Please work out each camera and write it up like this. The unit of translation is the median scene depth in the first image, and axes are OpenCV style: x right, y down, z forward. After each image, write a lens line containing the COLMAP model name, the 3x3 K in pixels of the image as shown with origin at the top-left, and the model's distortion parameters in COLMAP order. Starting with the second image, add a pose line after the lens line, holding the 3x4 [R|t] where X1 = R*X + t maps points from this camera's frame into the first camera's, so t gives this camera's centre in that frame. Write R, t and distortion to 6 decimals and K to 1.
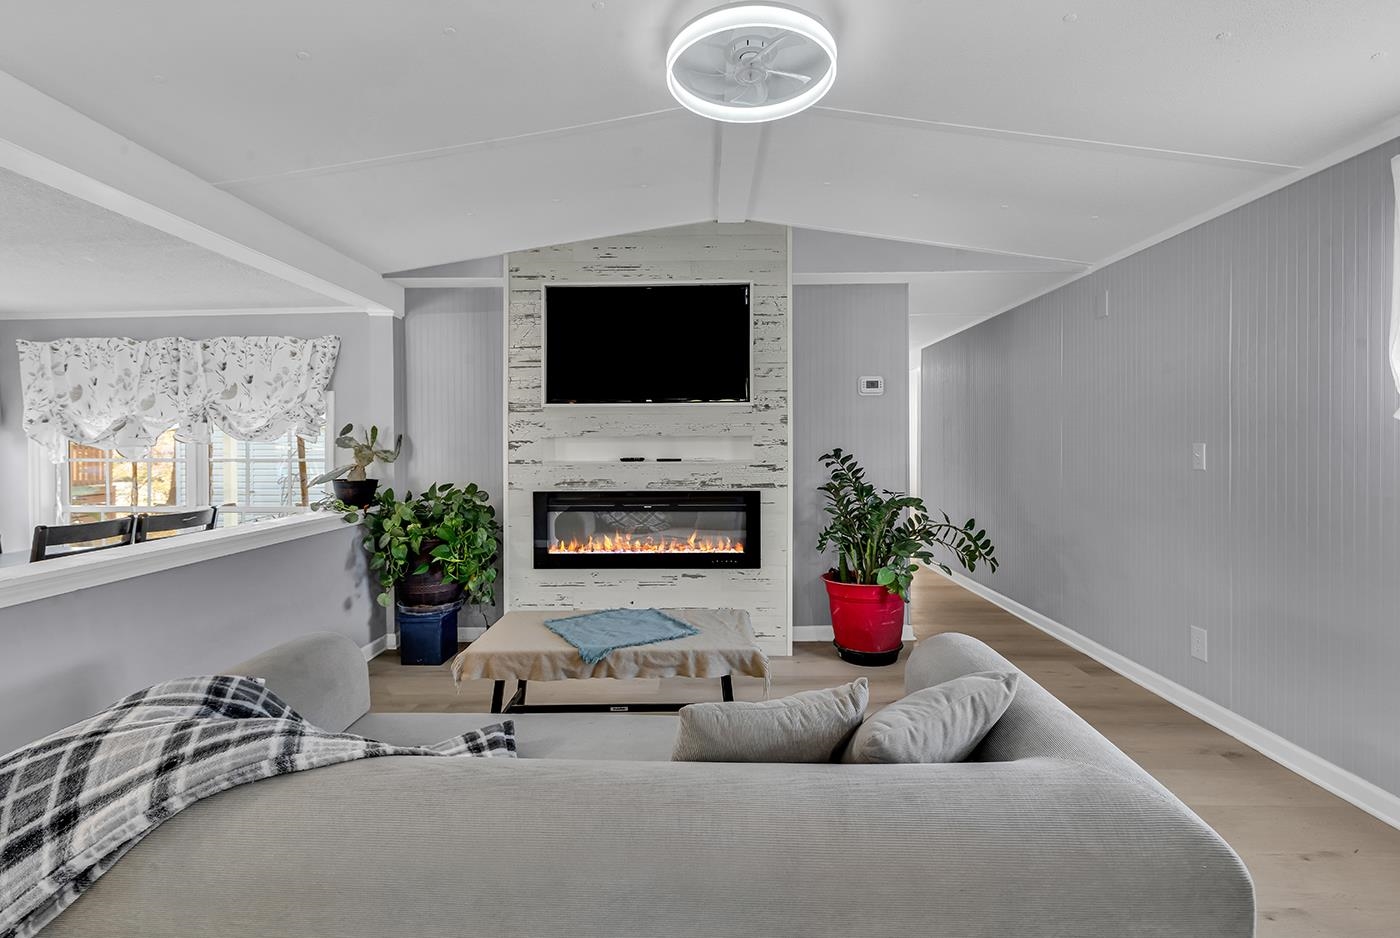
lens RADIAL K [[637.0, 0, 699.4], [0, 637.0, 448.5], [0, 0, 1]] dist [0.003886, -0.000171]
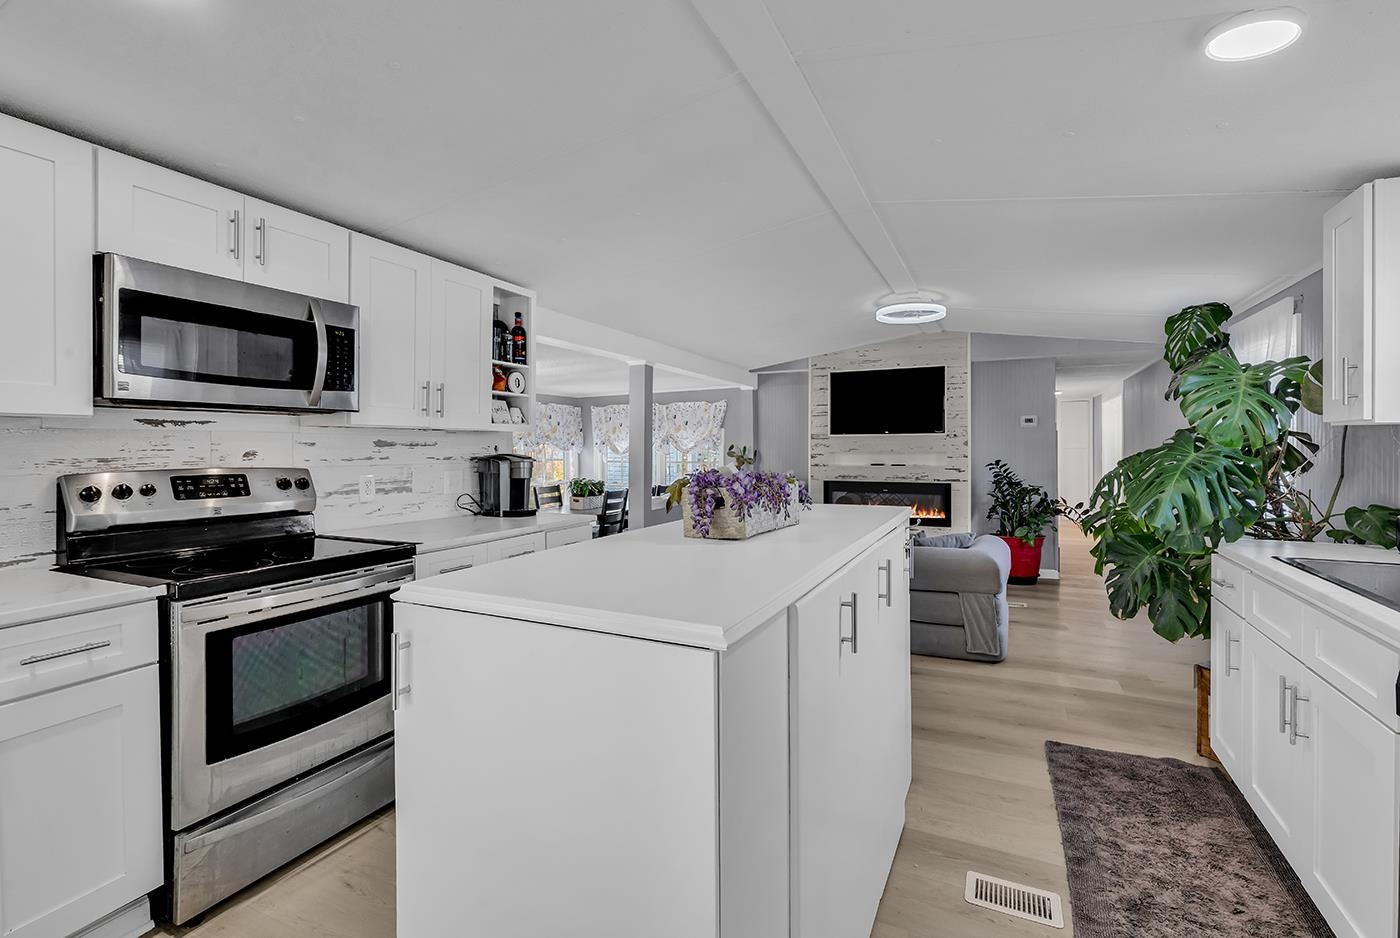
lens RADIAL K [[637.0, 0, 699.4], [0, 637.0, 448.5], [0, 0, 1]] dist [0.003886, -0.000171]
pose [[0.905908, 0.001835, -0.423471, 0.208842], [-0.003683, 0.999987, -0.003546, -0.020784], [0.423459, 0.004772, 0.905903, -0.882312]]
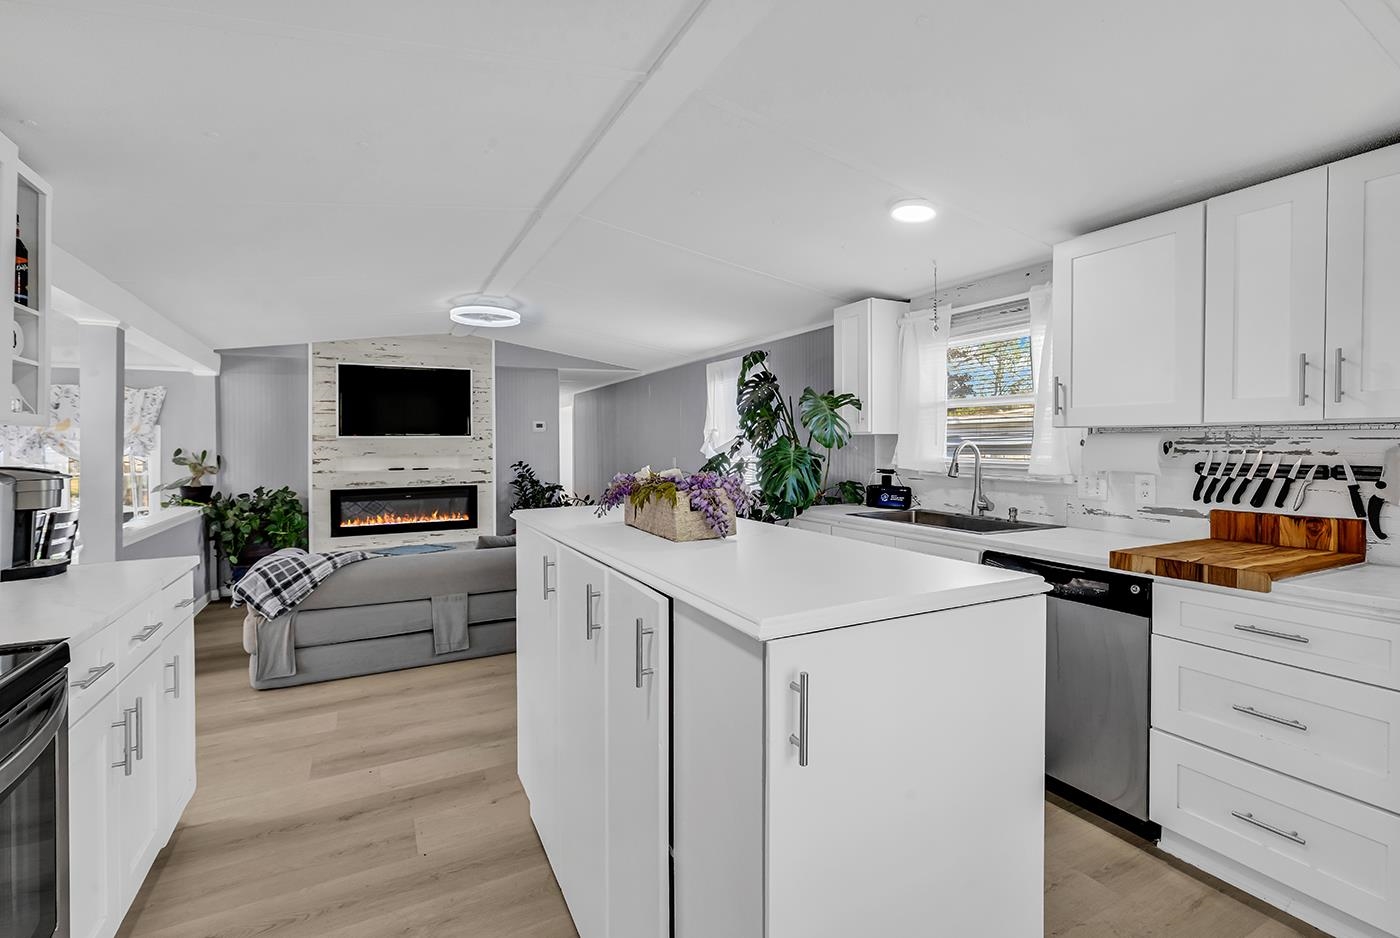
lens RADIAL K [[637.0, 0, 699.4], [0, 637.0, 448.5], [0, 0, 1]] dist [0.003886, -0.000171]
pose [[0.882808, -0.004705, 0.469710, -0.193640], [0.008127, 0.999953, -0.005258, -0.022159], [-0.469663, 0.008459, 0.882805, -0.878485]]
